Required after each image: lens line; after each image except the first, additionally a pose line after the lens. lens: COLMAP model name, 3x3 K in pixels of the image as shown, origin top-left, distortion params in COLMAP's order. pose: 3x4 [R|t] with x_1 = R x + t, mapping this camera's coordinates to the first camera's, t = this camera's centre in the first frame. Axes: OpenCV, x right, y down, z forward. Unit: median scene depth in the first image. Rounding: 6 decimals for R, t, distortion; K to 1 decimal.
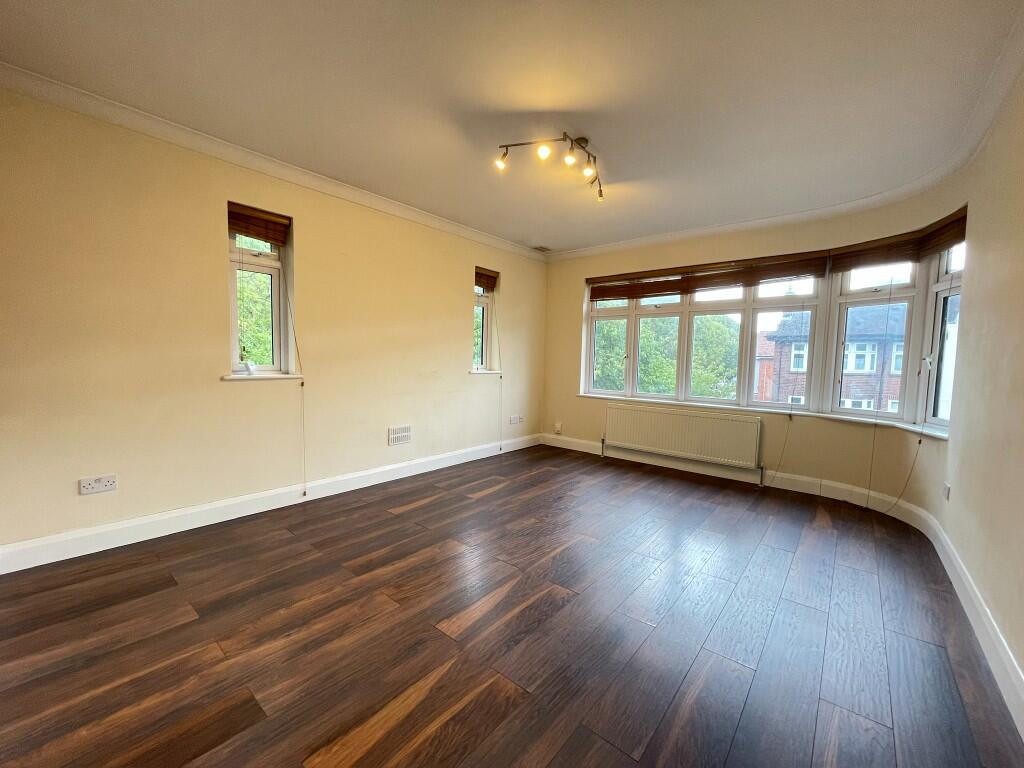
lens RADIAL K [[413.4, 0, 510.2], [0, 413.4, 389.9], [0, 0, 1]] dist [0.003158, 0.000182]
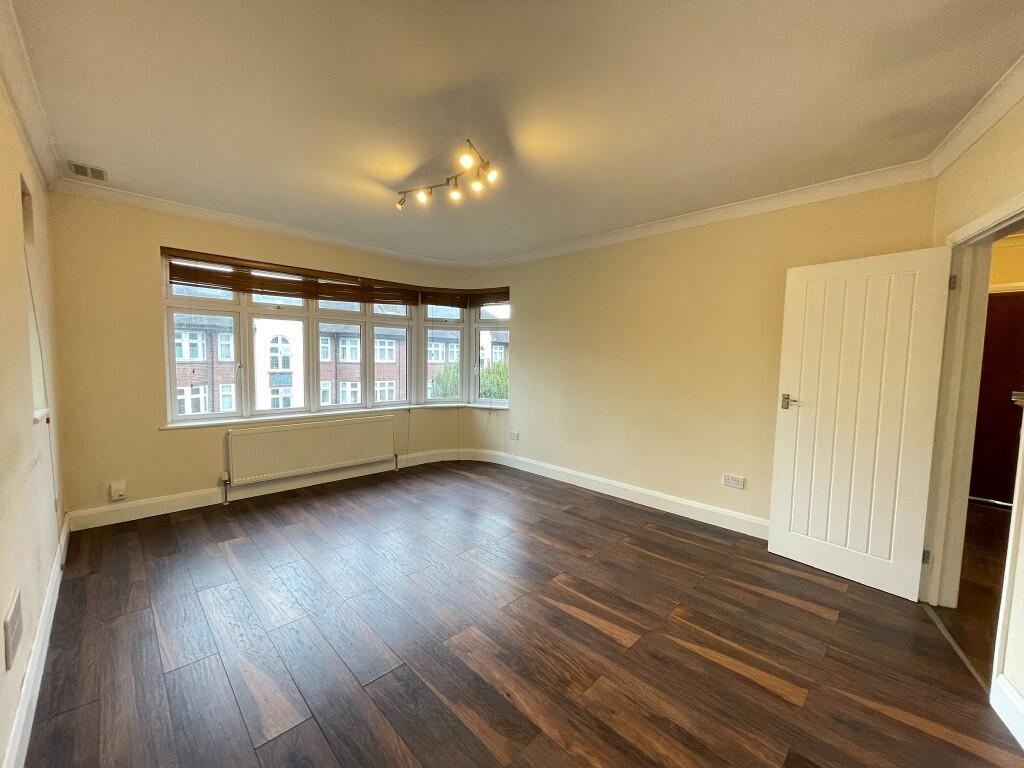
lens RADIAL K [[413.4, 0, 513.4], [0, 413.4, 383.7], [0, 0, 1]] dist [0.003158, 0.000182]
pose [[0.093995, -0.084976, 0.991940, -0.625920], [0.058390, 0.995106, 0.079715, -0.112724], [-0.993859, 0.050427, 0.098496, 0.592123]]
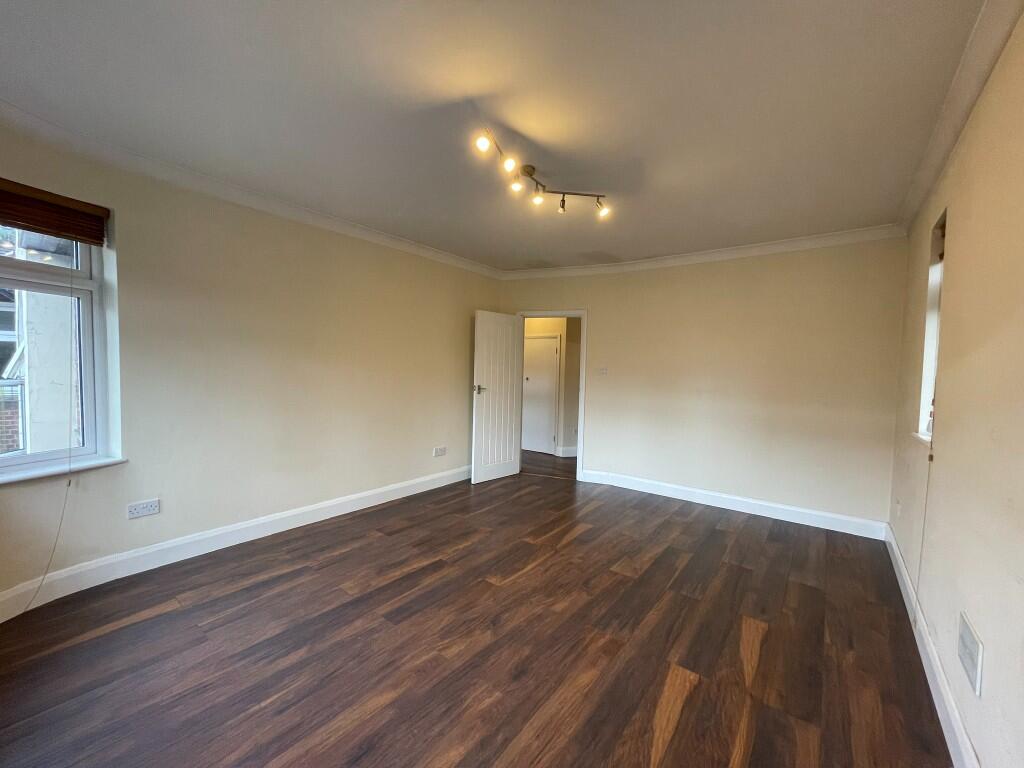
lens RADIAL K [[413.4, 0, 509.0], [0, 413.4, 384.0], [0, 0, 1]] dist [0.003158, 0.000182]
pose [[-0.998404, -0.044611, -0.034623, 0.165131], [-0.048193, 0.992691, 0.110642, -0.153020], [0.029434, 0.112134, -0.993257, 1.468157]]
